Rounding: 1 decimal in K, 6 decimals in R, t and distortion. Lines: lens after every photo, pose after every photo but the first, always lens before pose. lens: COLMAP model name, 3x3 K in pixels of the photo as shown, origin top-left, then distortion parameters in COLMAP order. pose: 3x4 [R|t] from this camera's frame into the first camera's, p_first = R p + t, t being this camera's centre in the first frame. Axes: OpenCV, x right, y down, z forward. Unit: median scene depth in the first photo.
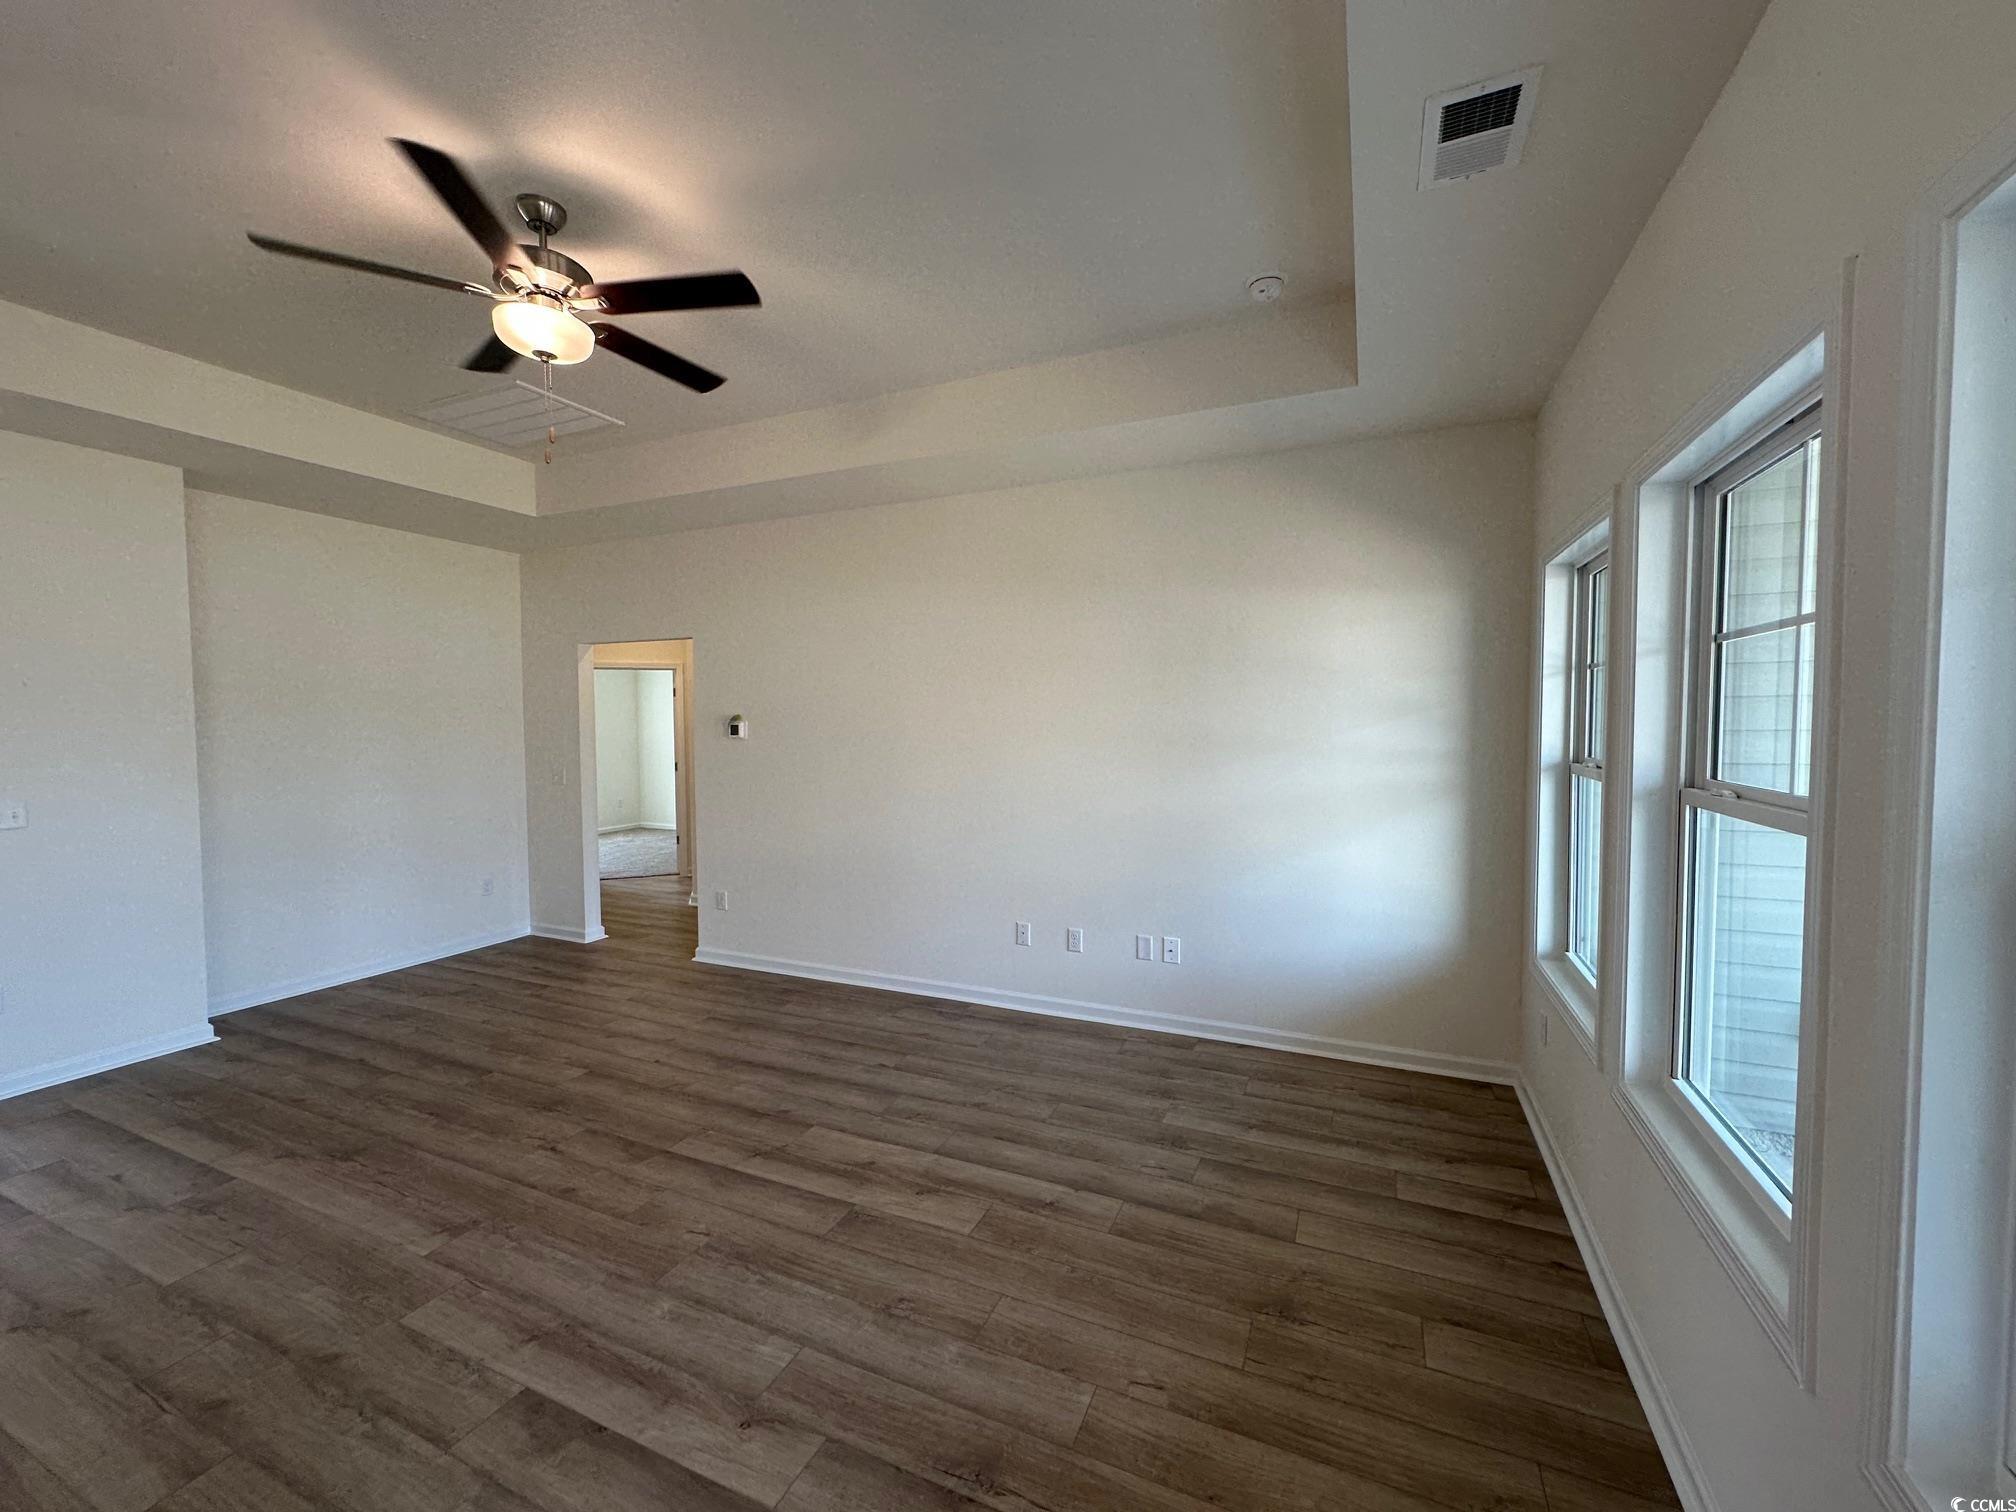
lens RADIAL K [[803.6, 0, 1008.0], [0, 803.6, 756.0], [0, 0, 1]] dist [-0.000898, -0.000055]
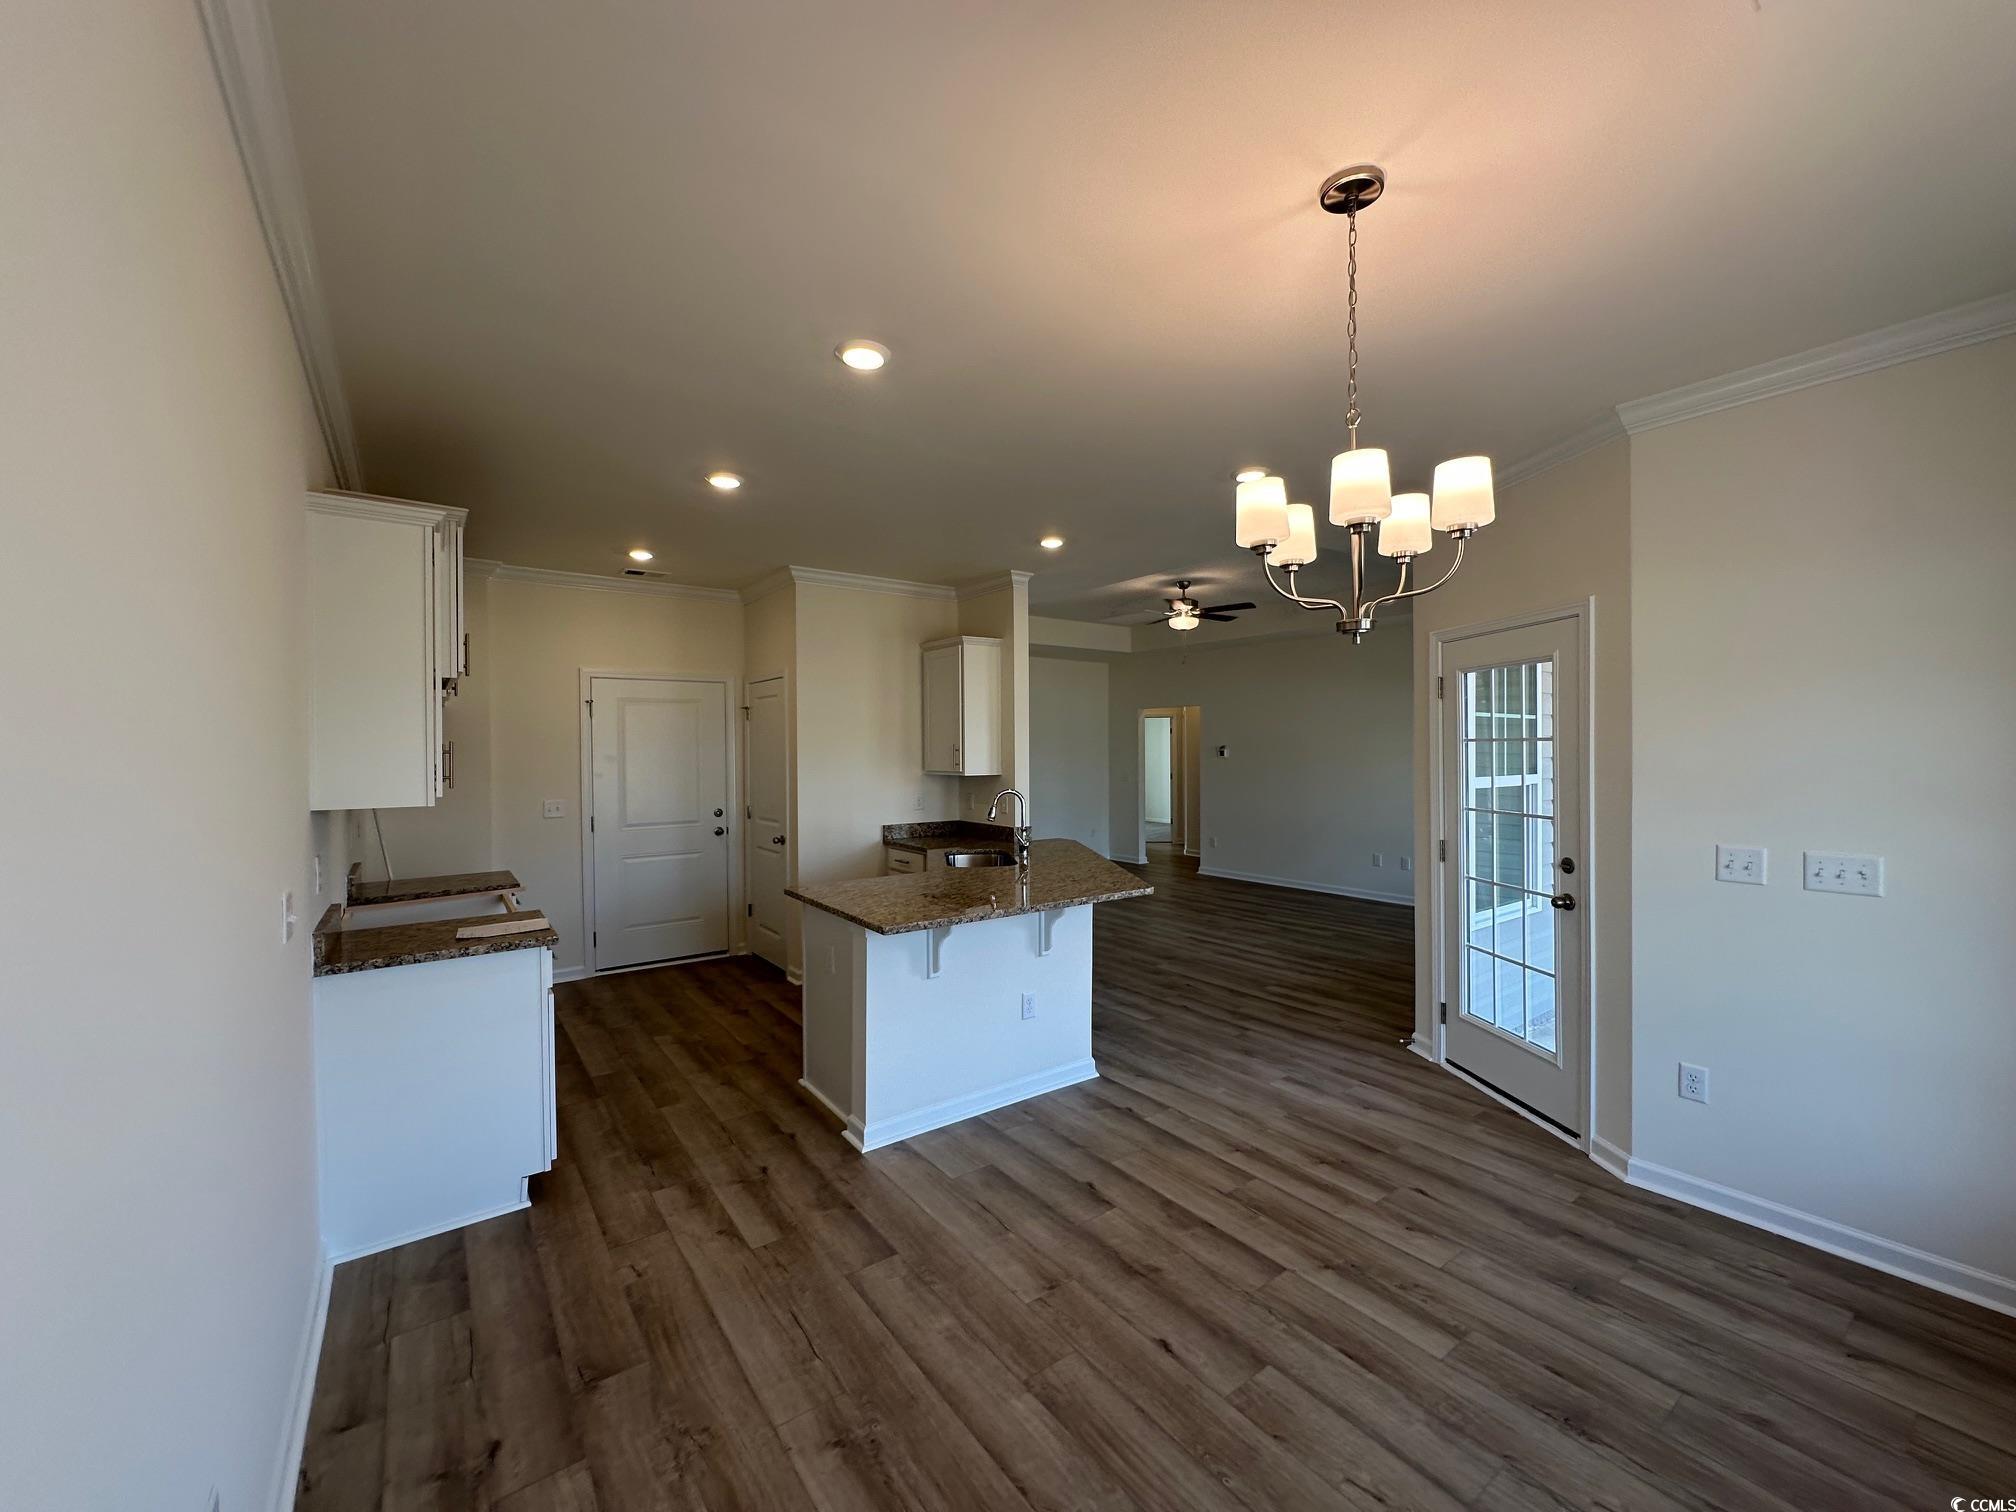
lens RADIAL K [[803.6, 0, 1008.0], [0, 803.6, 756.0], [0, 0, 1]] dist [-0.000898, -0.000055]
pose [[0.867405, 0.001180, -0.497601, 0.254025], [-0.017892, 0.999425, -0.028818, 0.056408], [0.497280, 0.033900, 0.866927, -1.344717]]
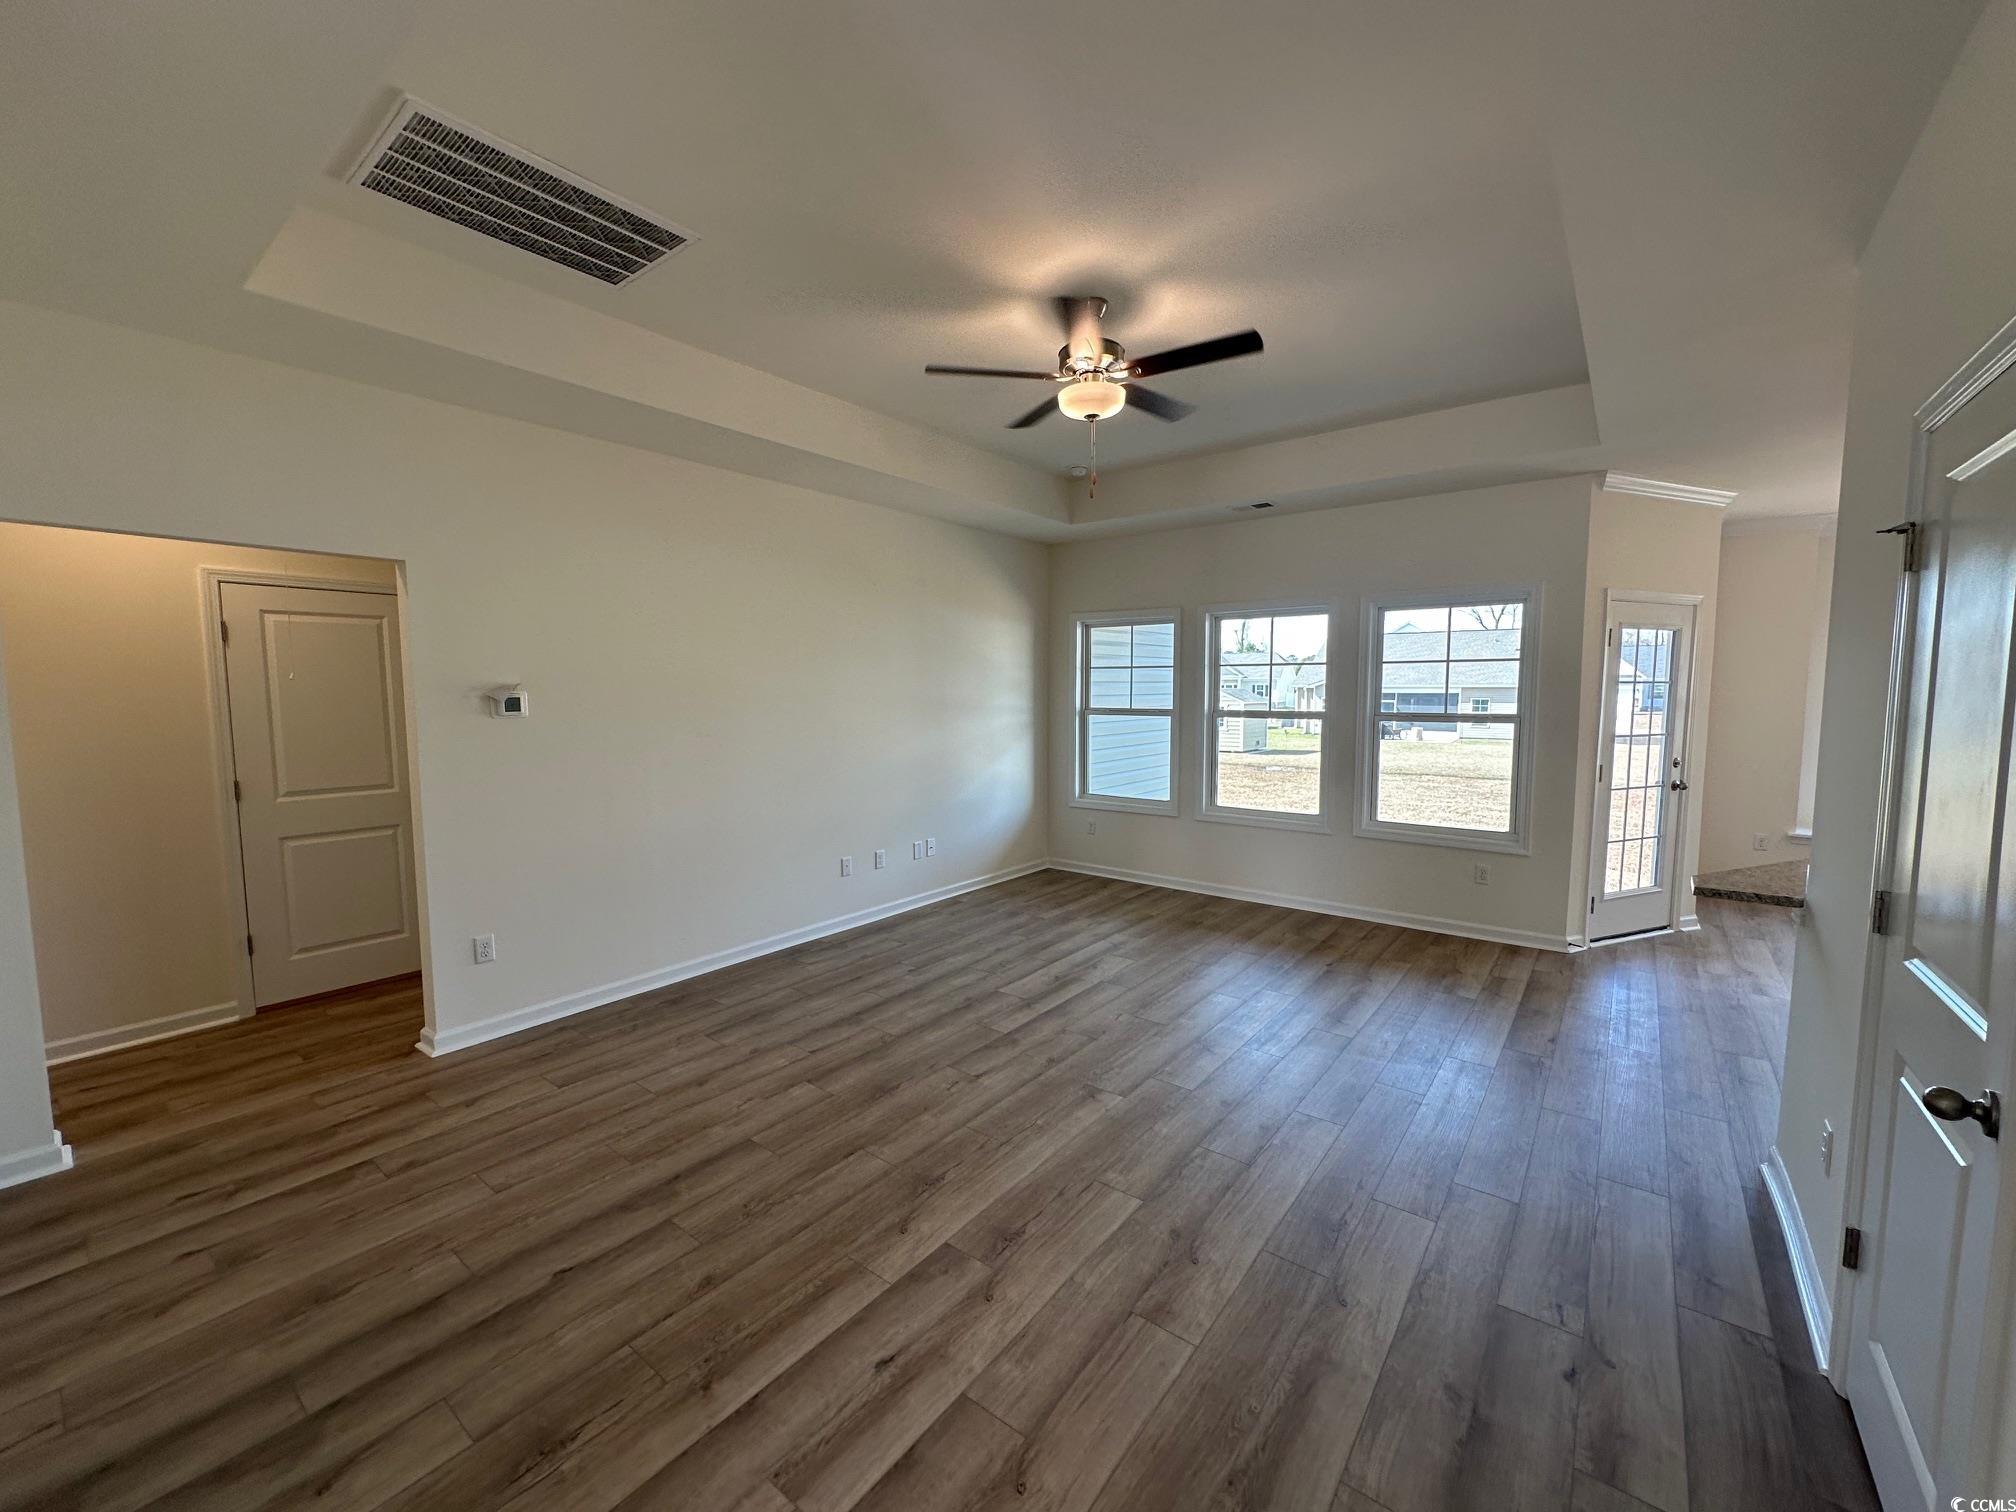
lens RADIAL K [[803.6, 0, 1008.0], [0, 803.6, 756.0], [0, 0, 1]] dist [-0.000898, -0.000055]
pose [[0.241600, -0.078440, 0.967200, -1.349758], [0.040508, 0.996674, 0.070712, -0.028907], [-0.969530, 0.022096, 0.243974, 0.566588]]
